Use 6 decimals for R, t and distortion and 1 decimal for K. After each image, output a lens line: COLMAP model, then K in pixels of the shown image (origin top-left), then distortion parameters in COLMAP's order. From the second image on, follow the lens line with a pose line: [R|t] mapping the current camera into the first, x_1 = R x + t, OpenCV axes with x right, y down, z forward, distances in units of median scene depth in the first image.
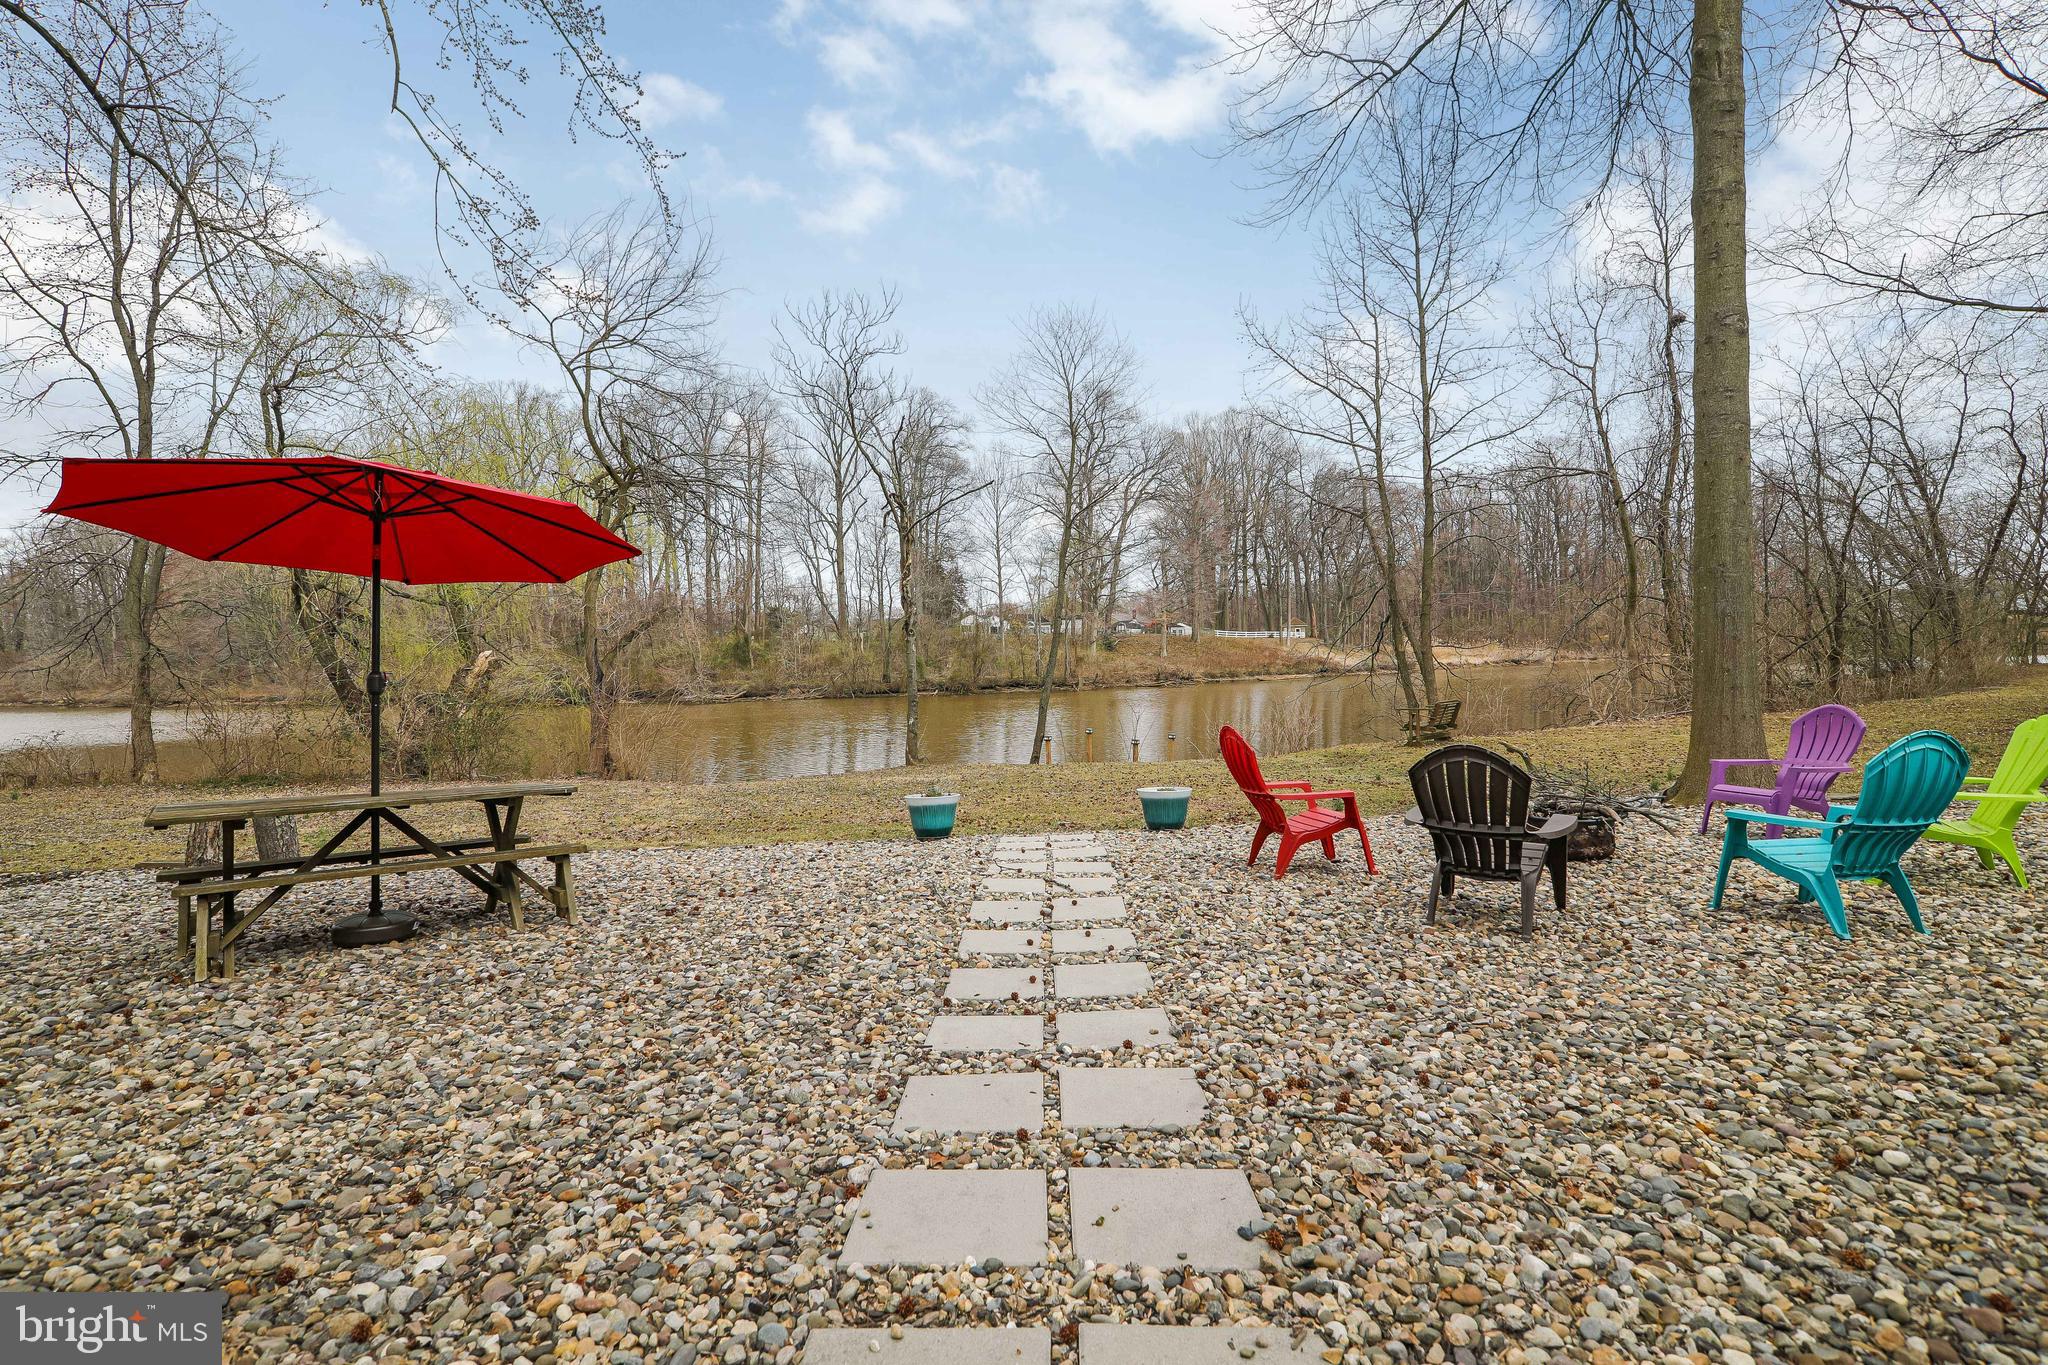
lens RADIAL K [[939.8, 0, 1036.3], [0, 939.8, 680.7], [0, 0, 1]] dist [0.001381, -0.000225]
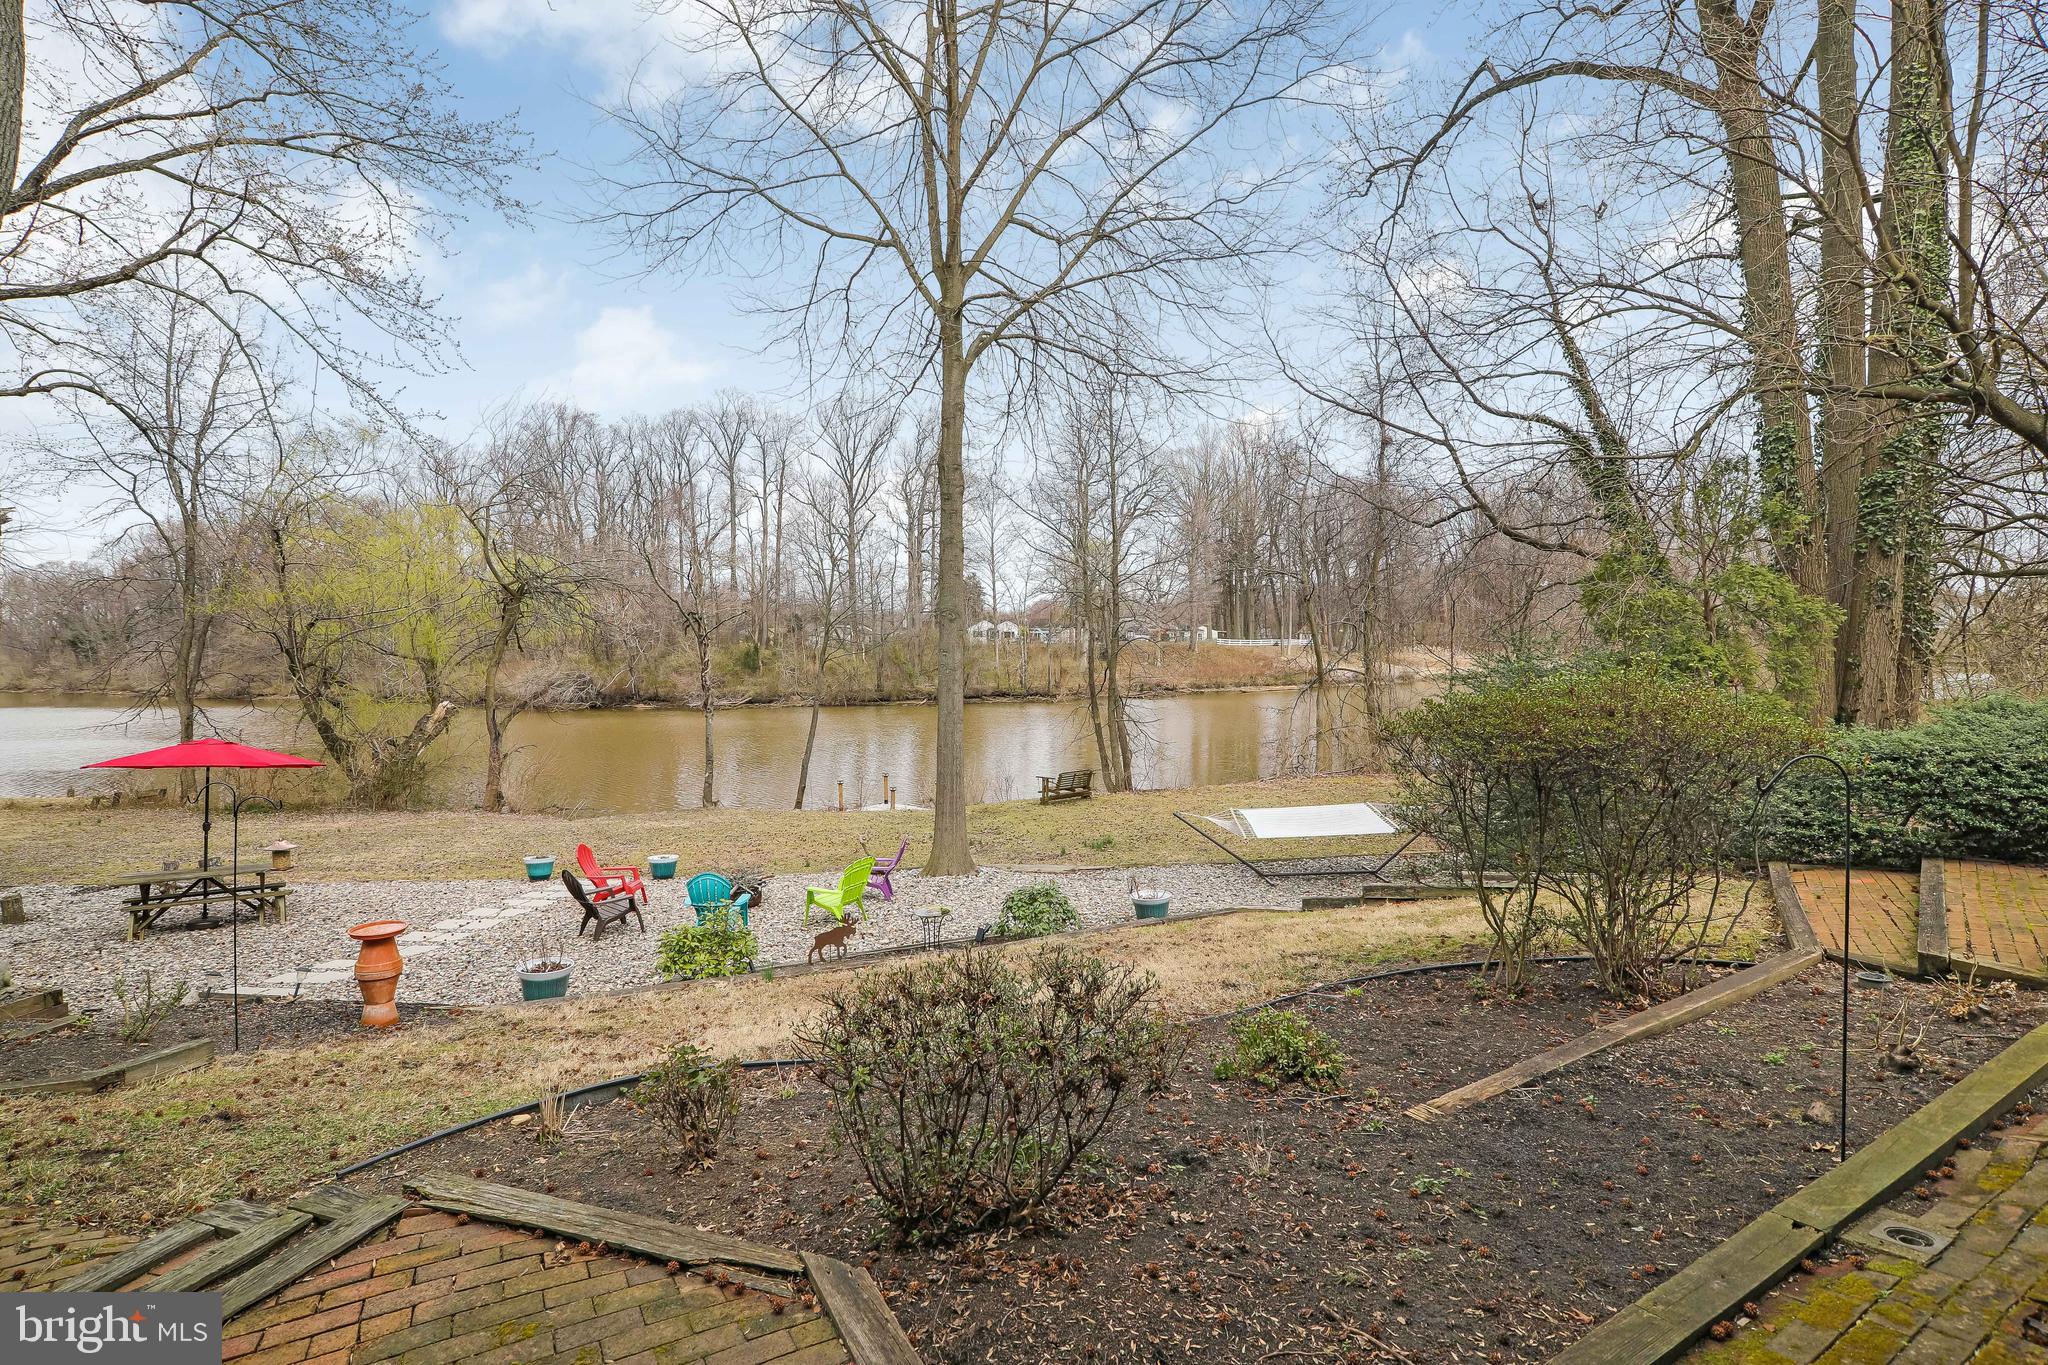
lens RADIAL K [[939.8, 0, 1011.3], [0, 939.8, 689.3], [0, 0, 1]] dist [0.001381, -0.000225]
pose [[0.997290, 0.012613, -0.072485, 0.382913], [-0.011585, 0.999827, 0.014581, -0.100047], [0.072656, -0.013702, 0.997263, -0.317492]]
